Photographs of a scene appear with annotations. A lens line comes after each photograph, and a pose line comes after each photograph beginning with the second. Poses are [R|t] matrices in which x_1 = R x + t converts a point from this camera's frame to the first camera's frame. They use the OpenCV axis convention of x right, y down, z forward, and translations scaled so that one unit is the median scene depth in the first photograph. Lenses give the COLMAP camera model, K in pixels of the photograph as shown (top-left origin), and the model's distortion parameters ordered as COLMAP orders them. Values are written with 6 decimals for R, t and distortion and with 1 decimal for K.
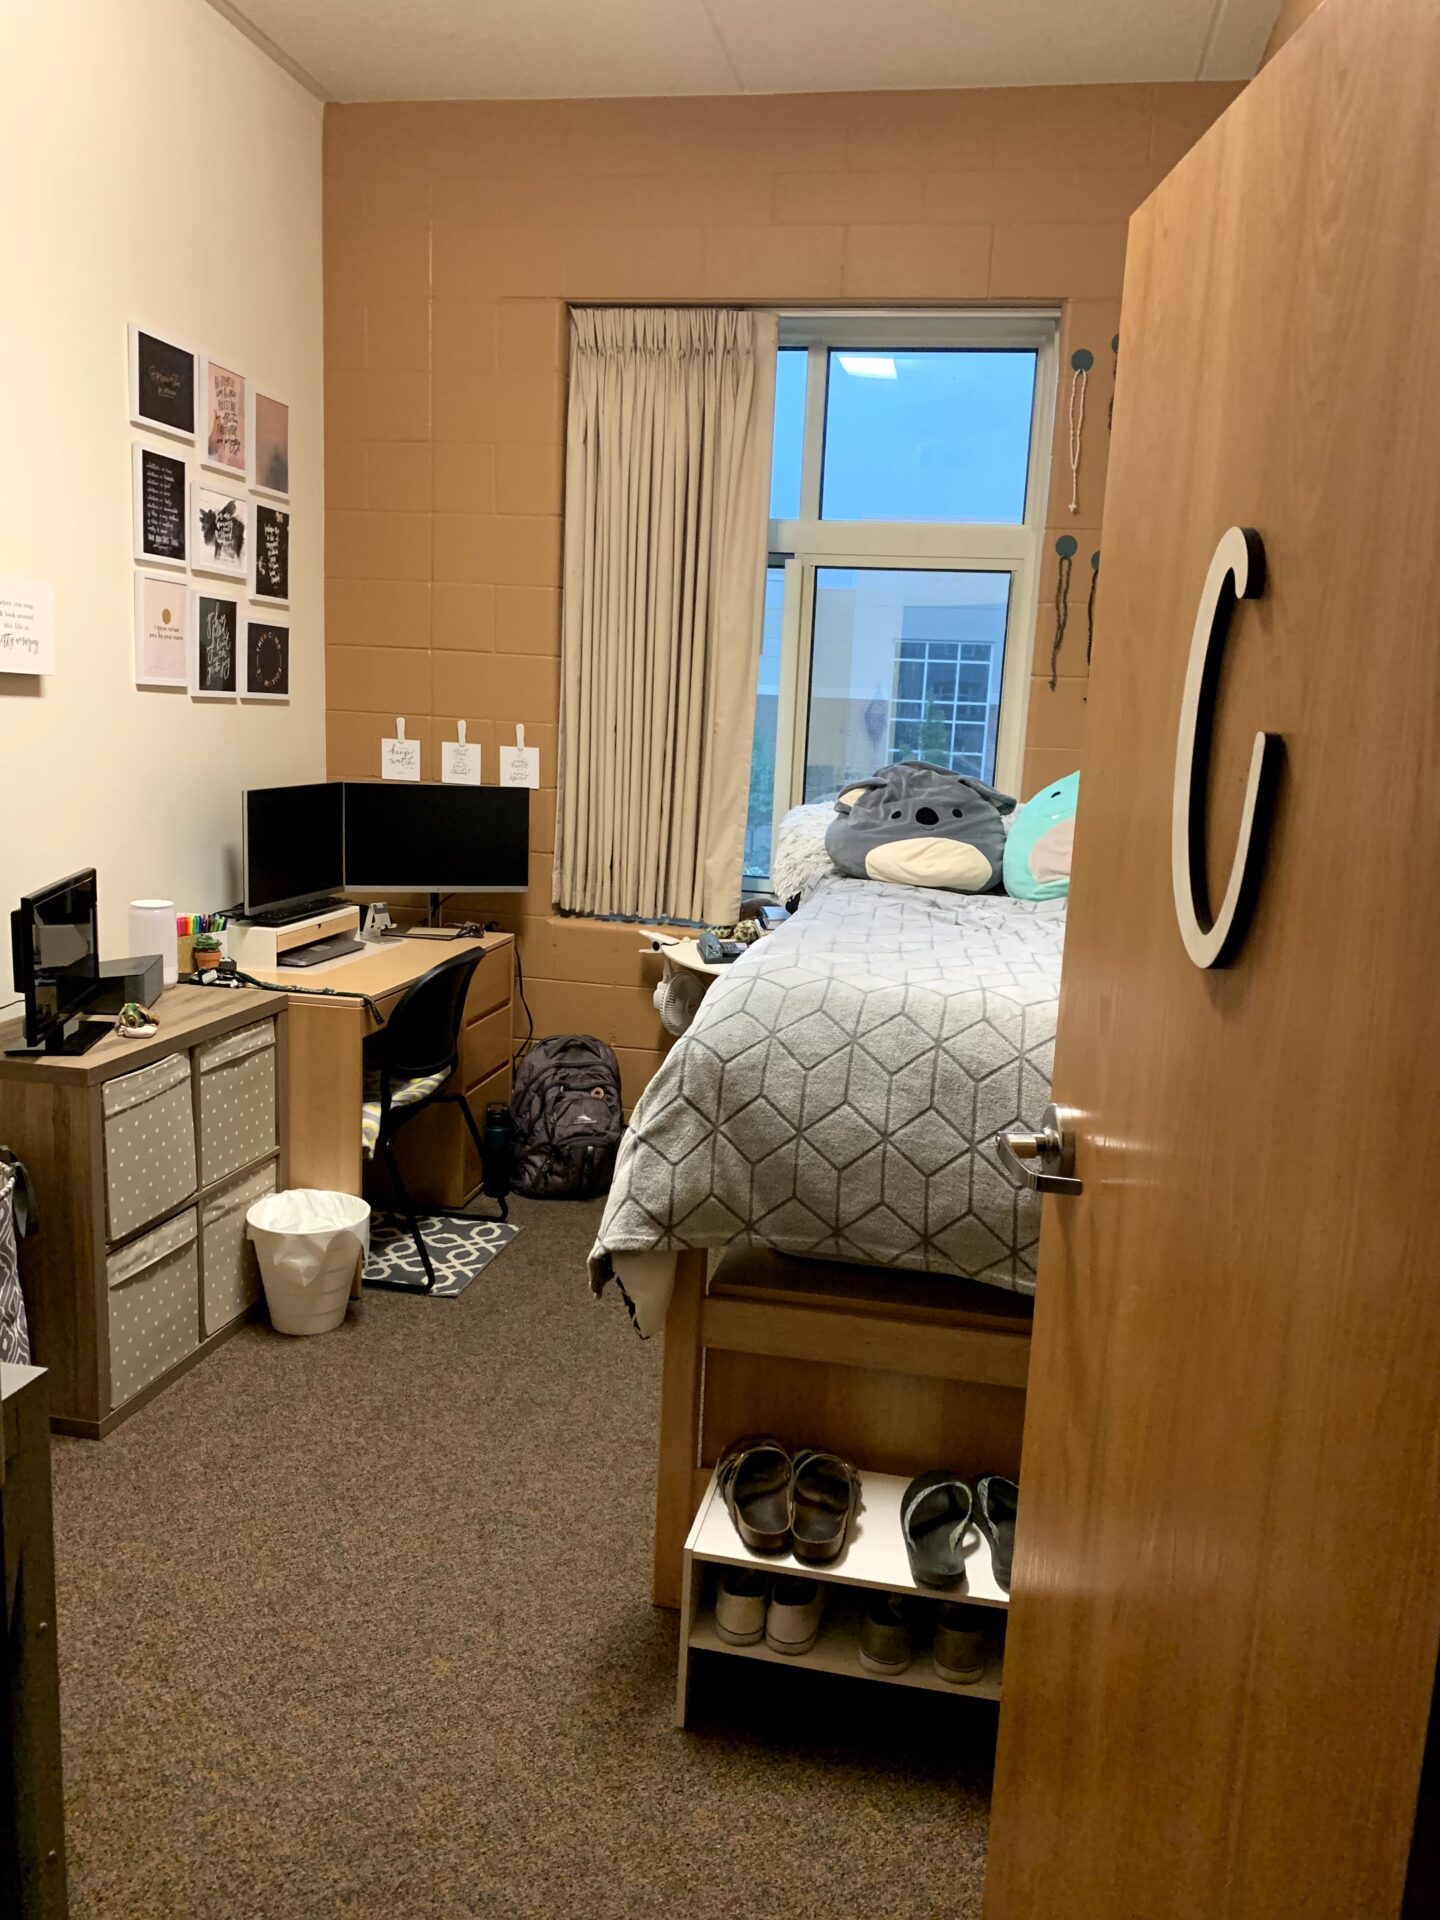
lens RADIAL K [[1445.6, 0, 720.0], [0, 1445.6, 960.0], [0, 0, 1]] dist [-0.002341, -0.175709]
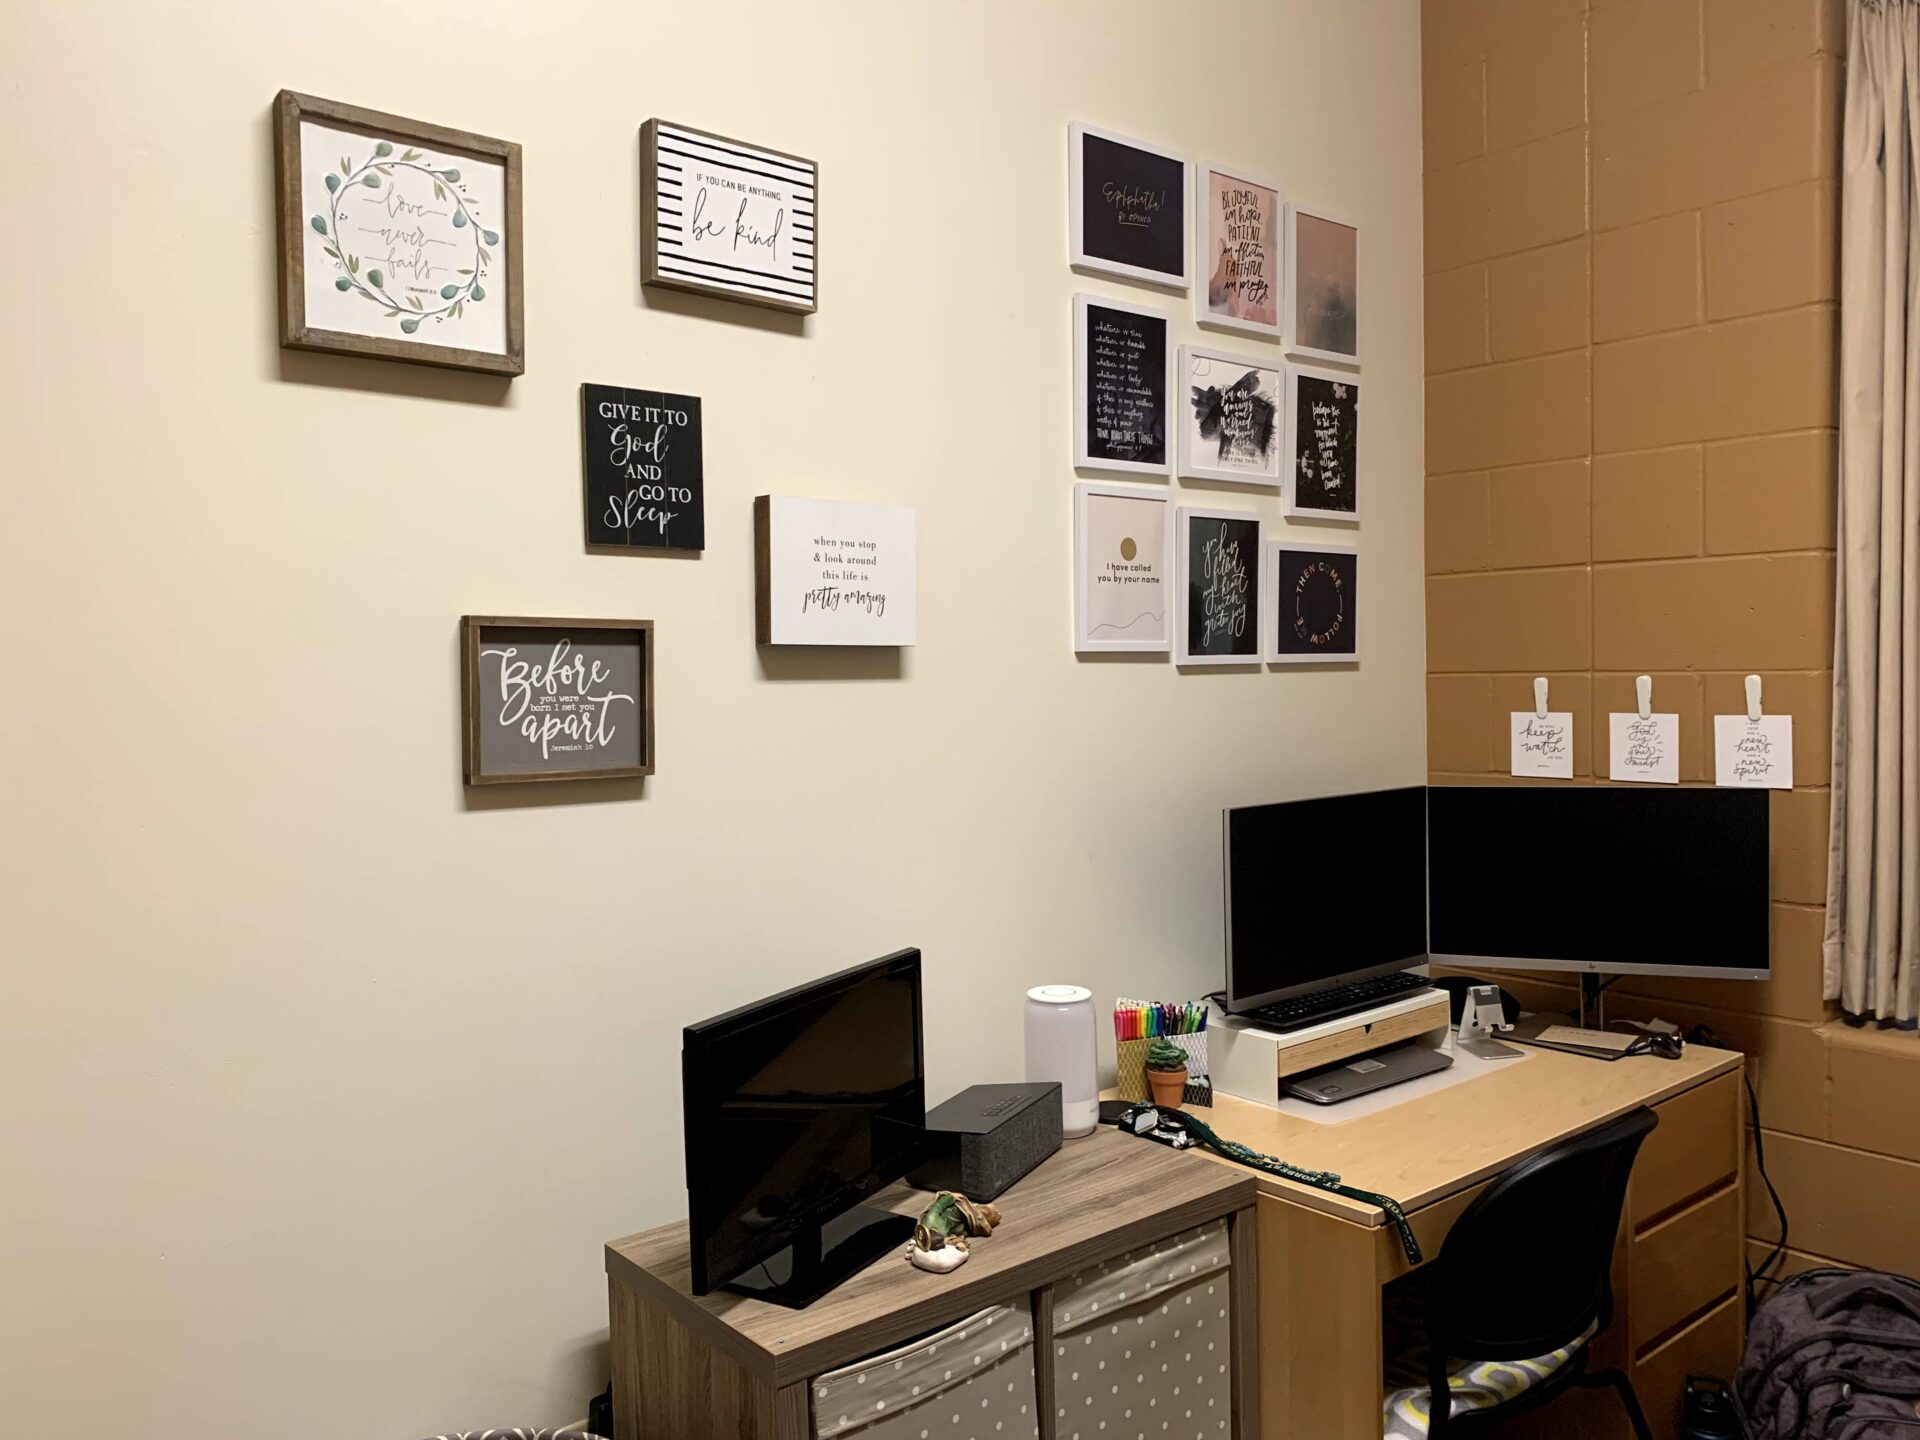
lens RADIAL K [[1450.0, 0, 960.7], [0, 1450.0, 758.2], [0, 0, 1]] dist [0.036954, -0.035676]
pose [[0.776228, -0.028086, -0.629827, -0.022925], [-0.045177, 0.993961, -0.100003, -0.067309], [0.628832, 0.106079, 0.770271, 0.413718]]
